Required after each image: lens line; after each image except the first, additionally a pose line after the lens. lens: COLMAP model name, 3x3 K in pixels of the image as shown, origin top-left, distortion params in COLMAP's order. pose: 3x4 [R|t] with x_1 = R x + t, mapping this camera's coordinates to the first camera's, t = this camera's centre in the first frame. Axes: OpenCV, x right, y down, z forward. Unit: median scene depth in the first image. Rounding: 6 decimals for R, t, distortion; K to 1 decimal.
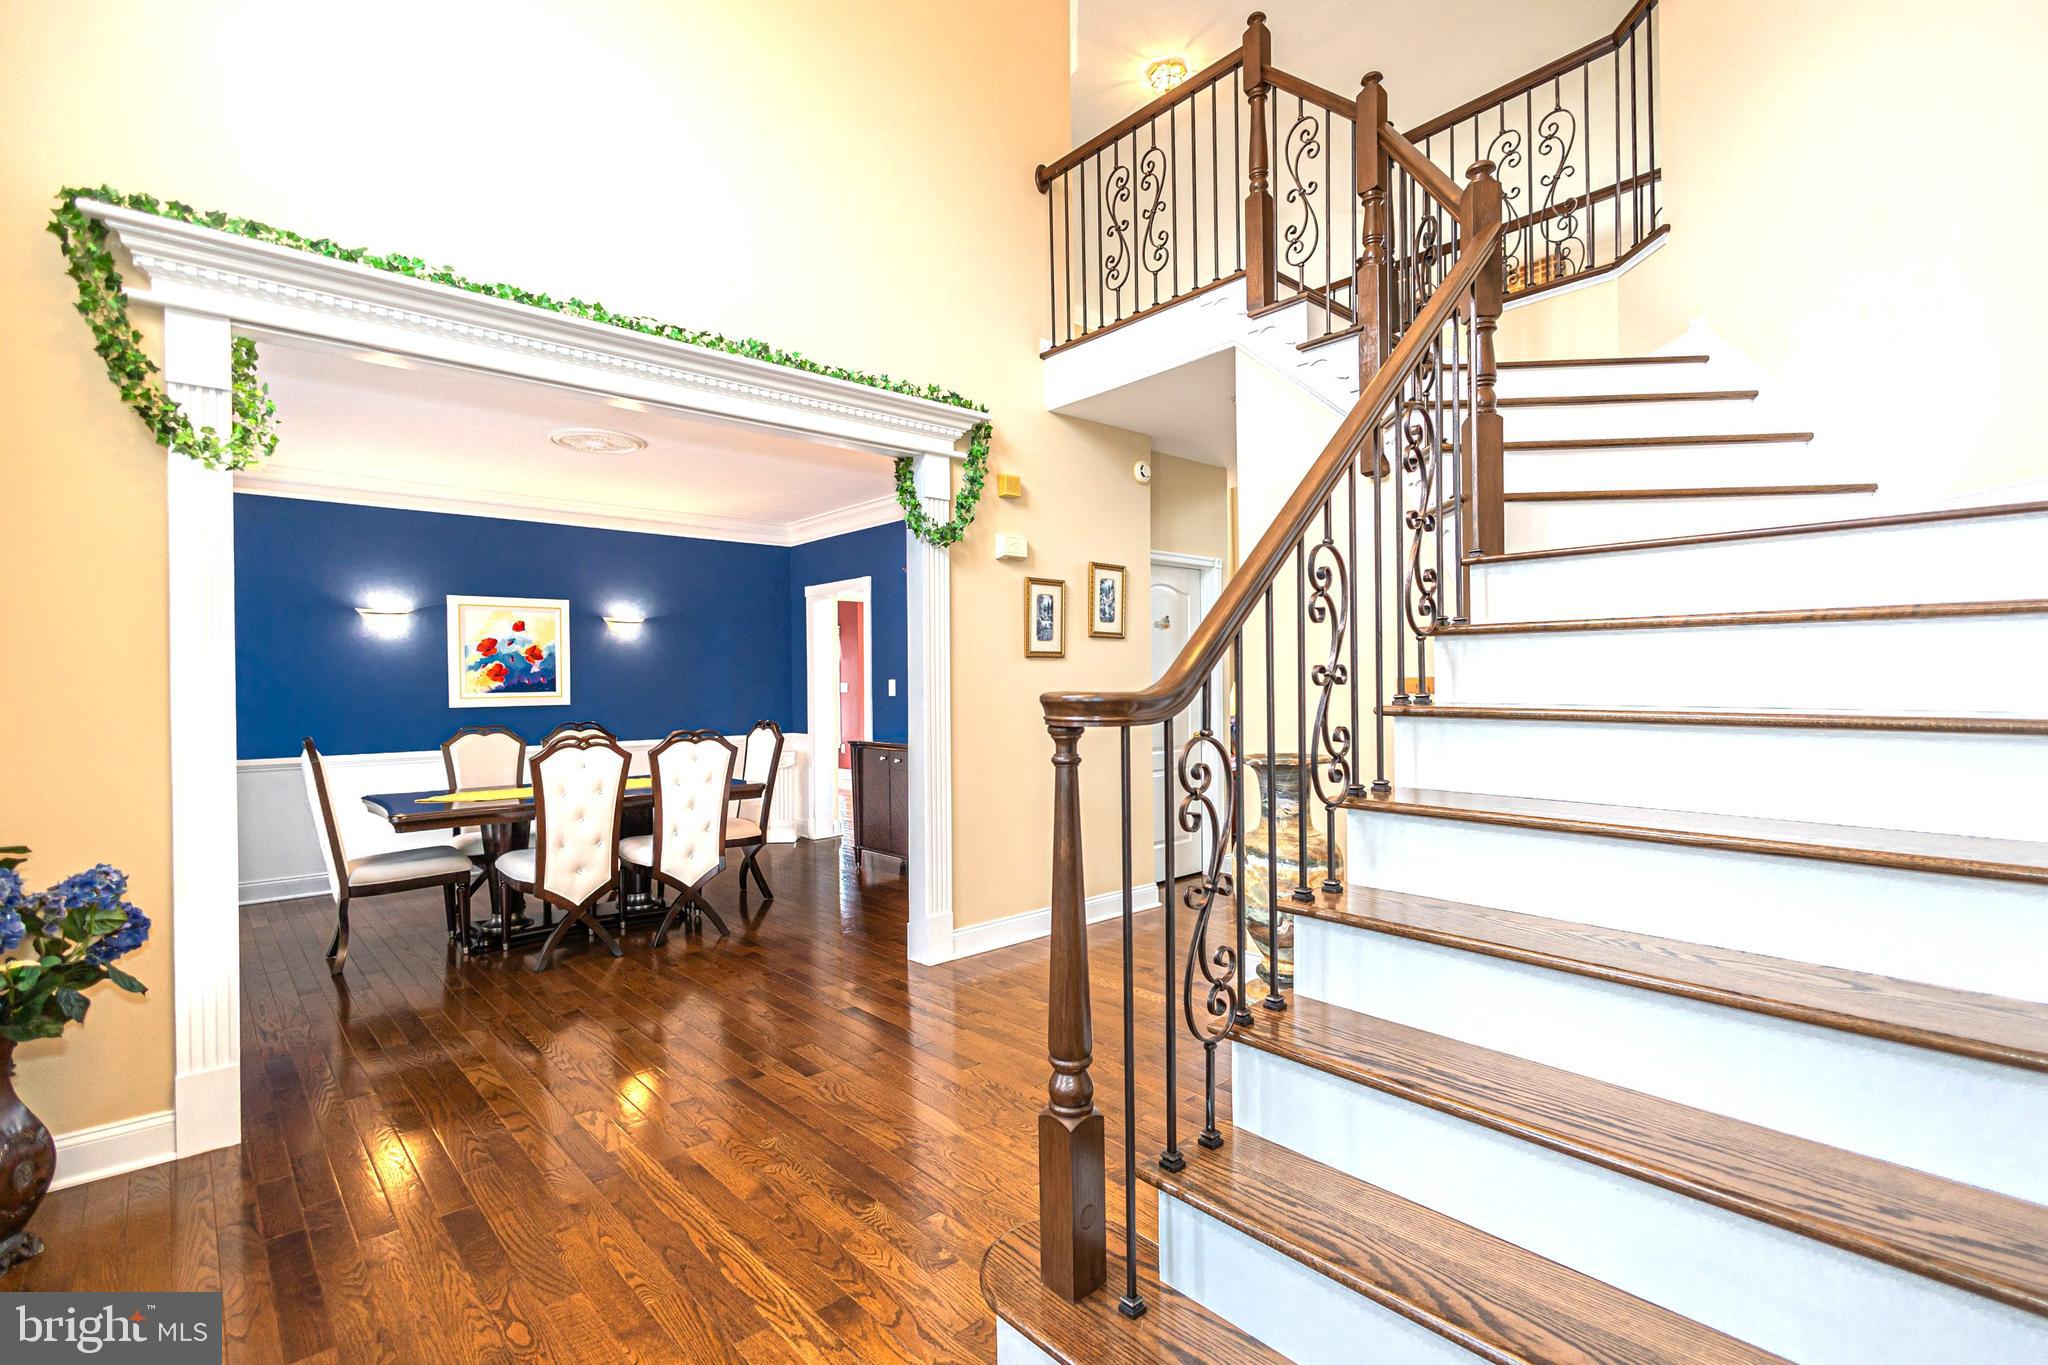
lens RADIAL K [[935.1, 0, 1025.3], [0, 935.1, 685.6], [0, 0, 1]] dist [0.002764, -0.000873]
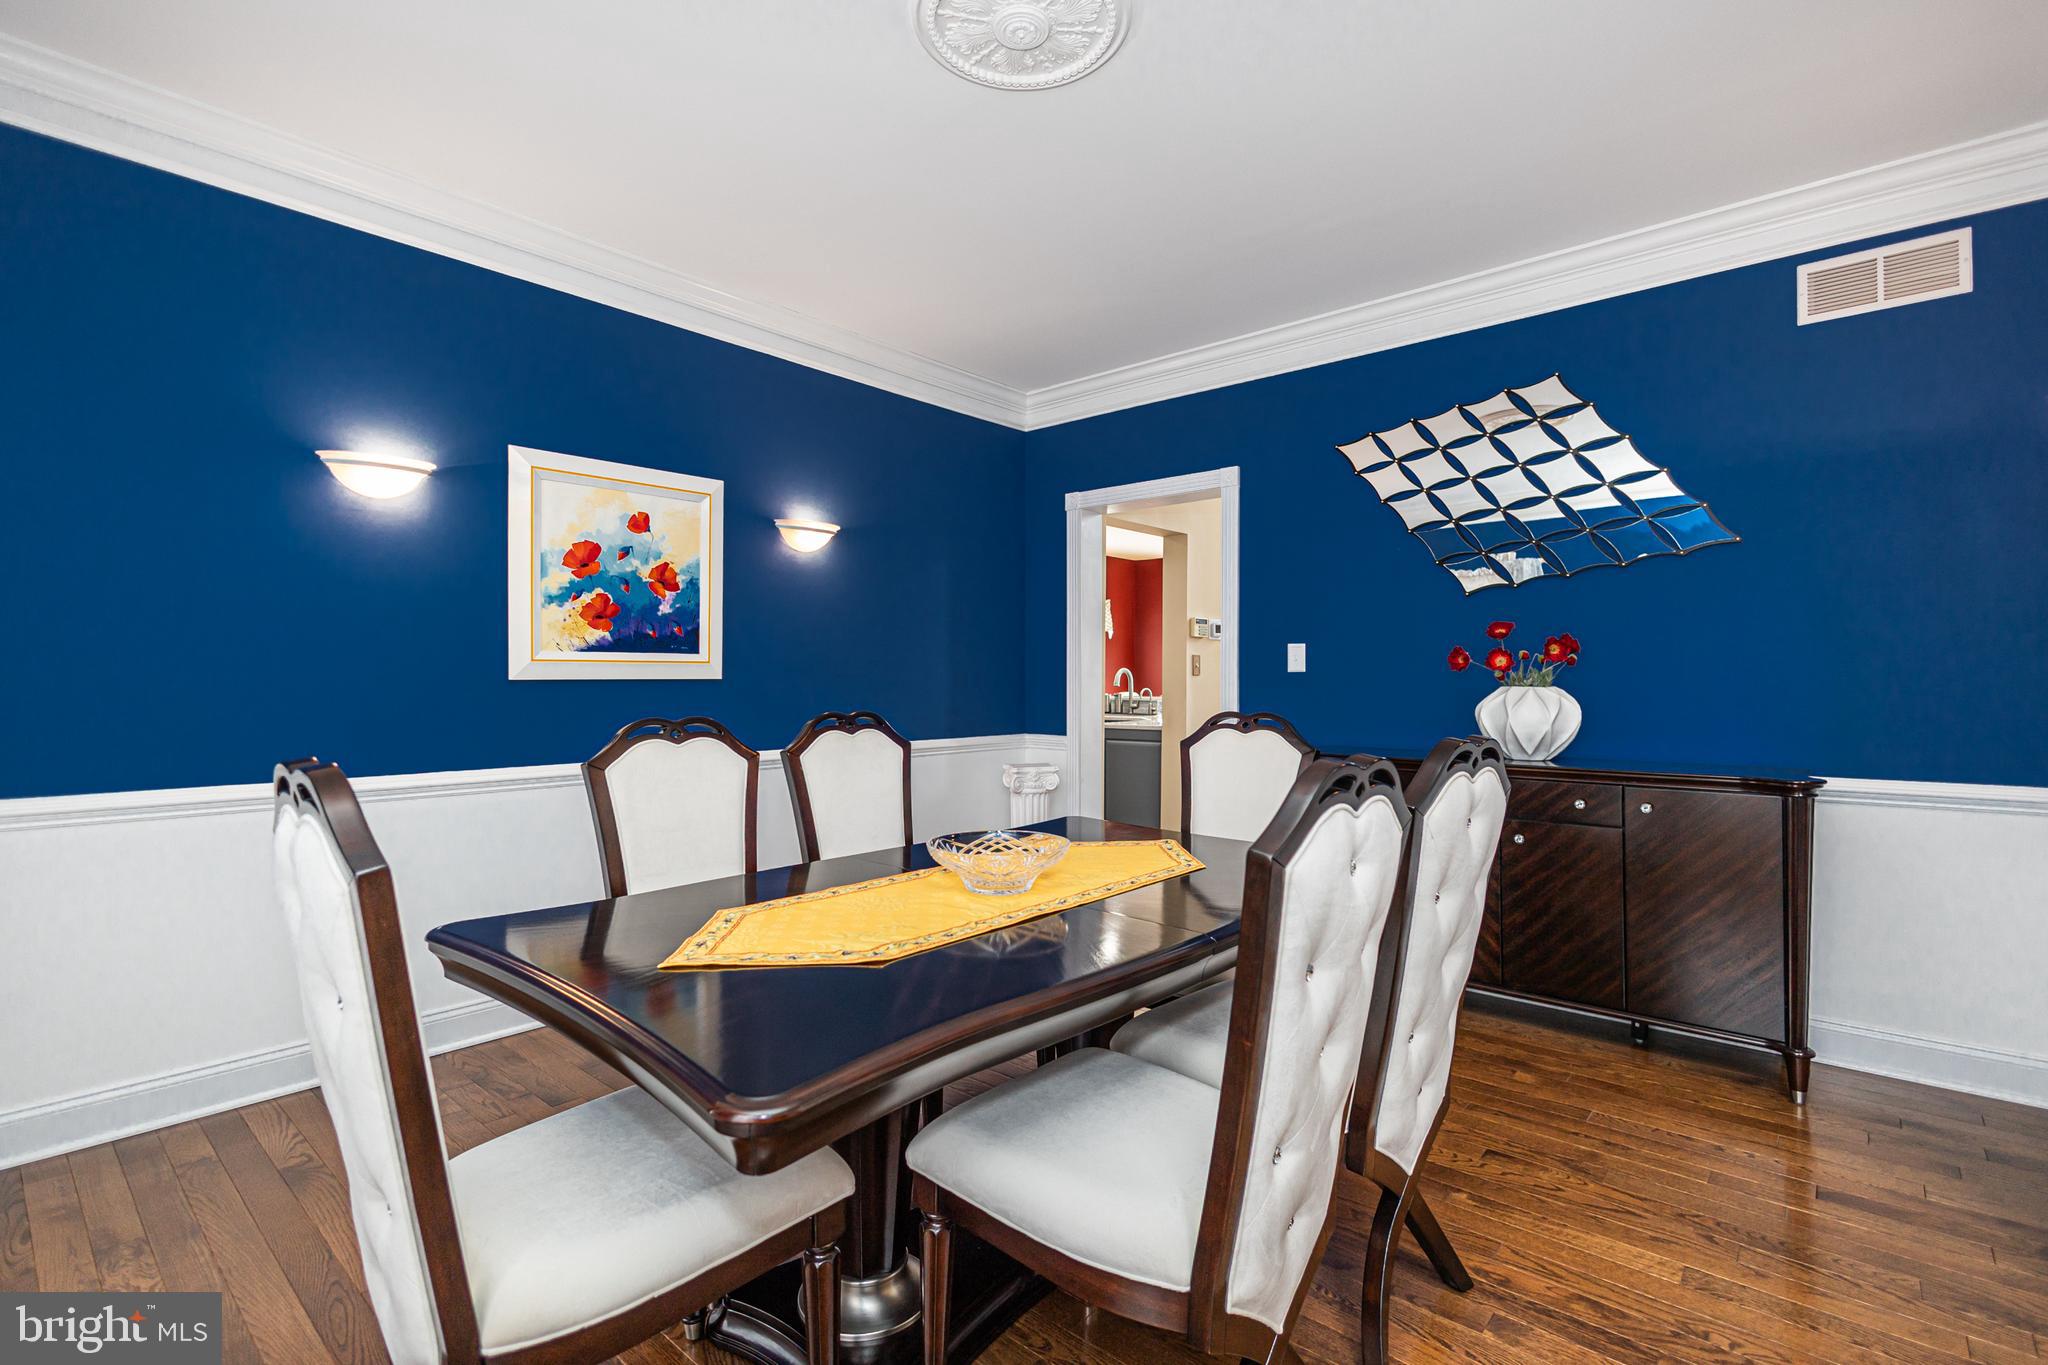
lens RADIAL K [[935.1, 0, 1025.3], [0, 935.1, 685.6], [0, 0, 1]] dist [0.002764, -0.000873]
pose [[0.993662, 0.014287, 0.111497, -0.551174], [-0.014920, 0.999877, 0.004840, 0.028068], [-0.111414, -0.006472, 0.993753, 0.668209]]
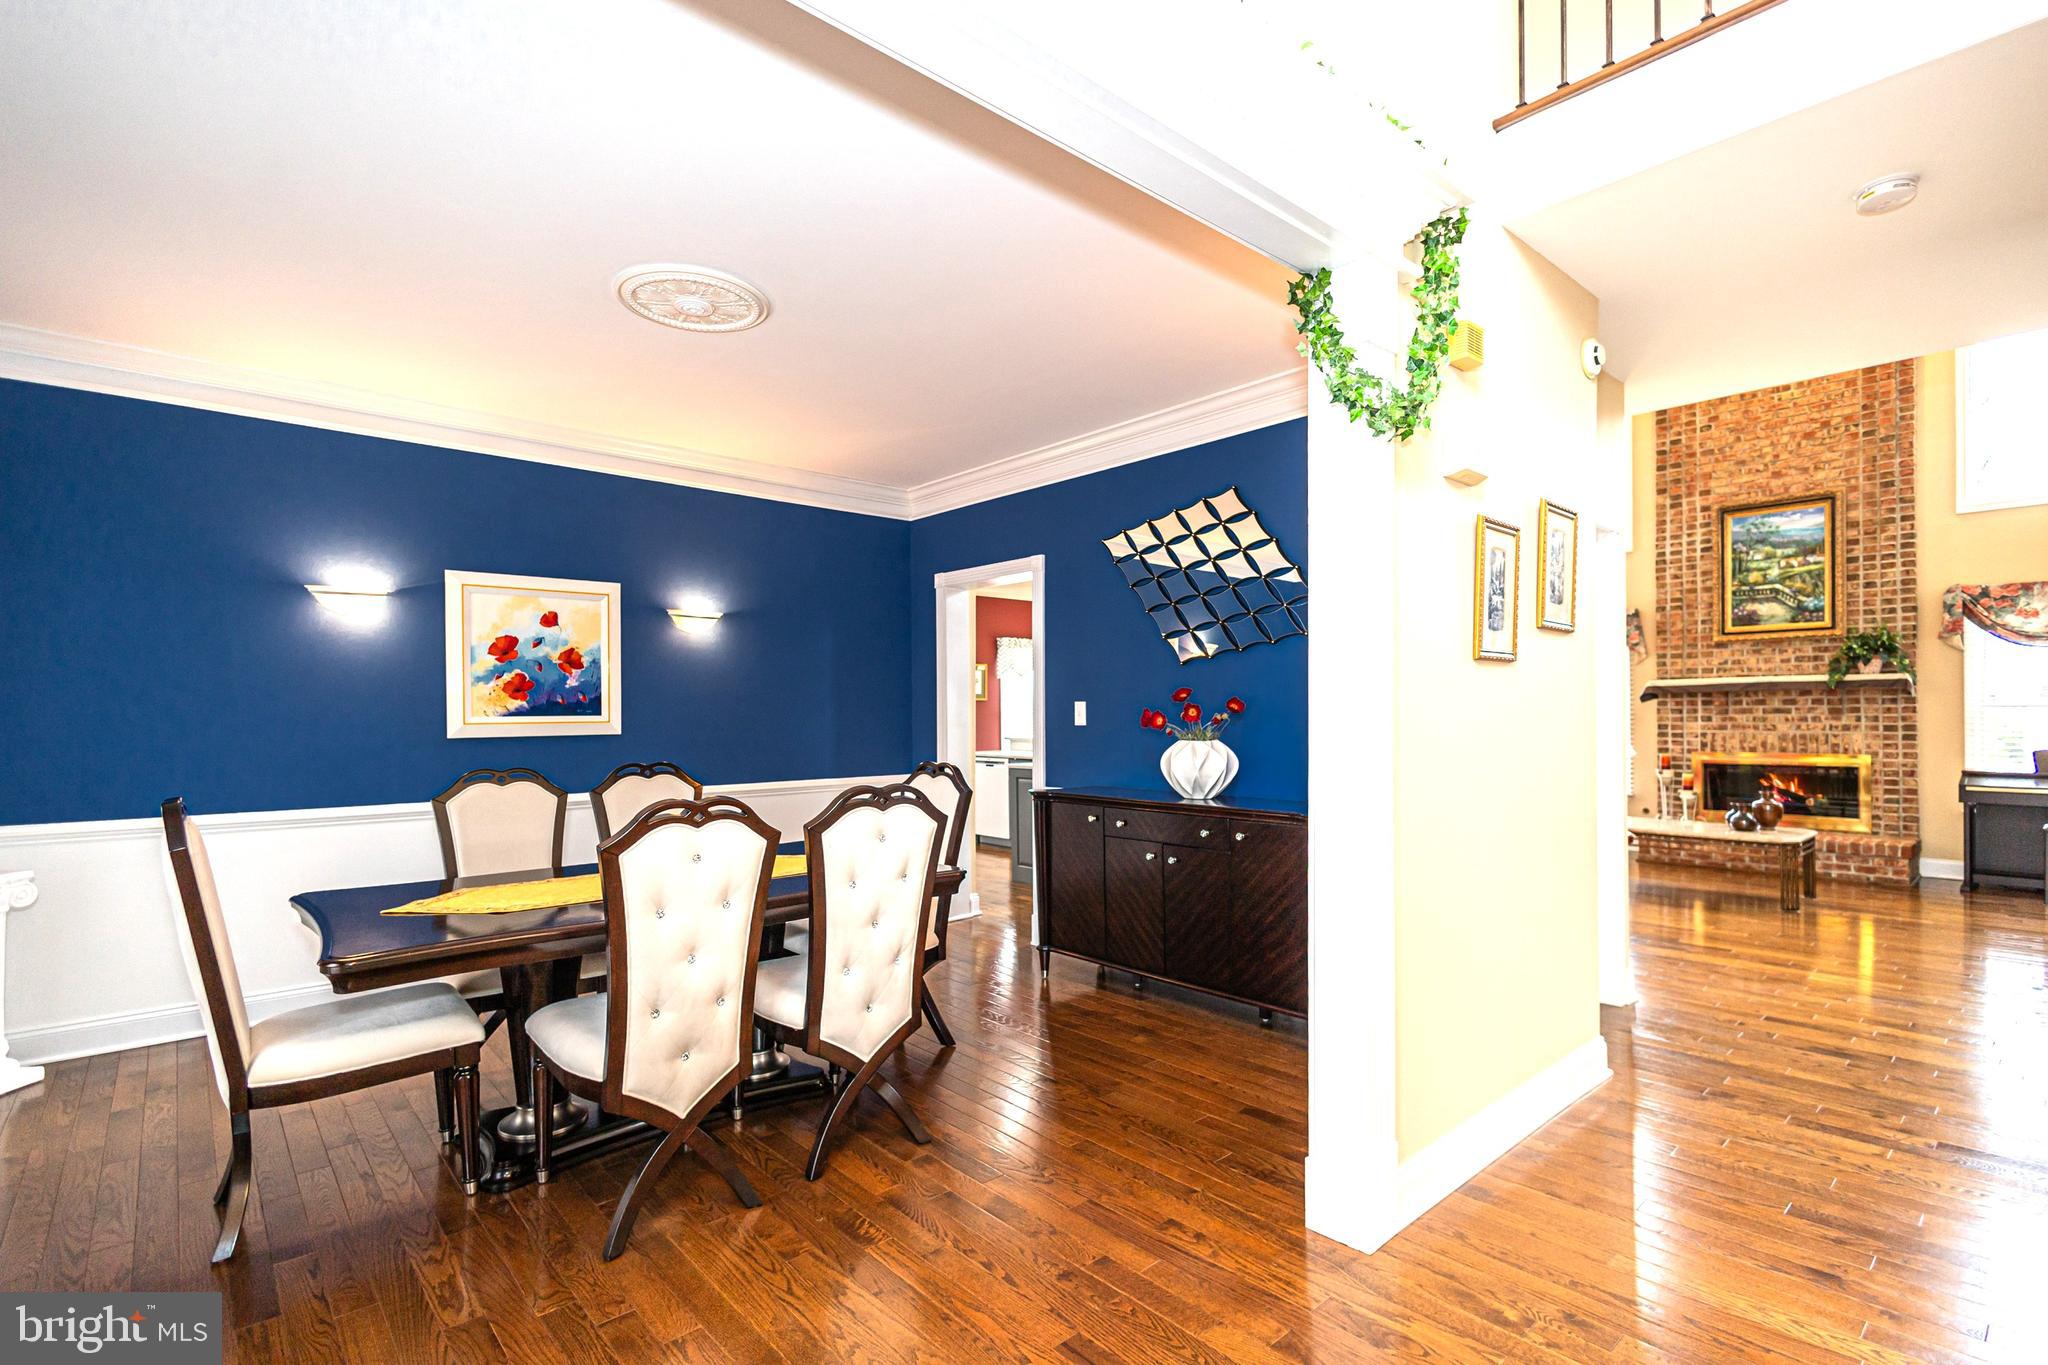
lens RADIAL K [[952.1, 0, 1026.9], [0, 952.1, 714.0], [0, 0, 1]] dist [0.009212, 0.000299]
pose [[0.999934, 0.007481, -0.008734, -0.262394], [-0.007462, 0.999970, 0.002230, 0.002460], [0.008750, -0.002165, 0.999959, 0.431478]]
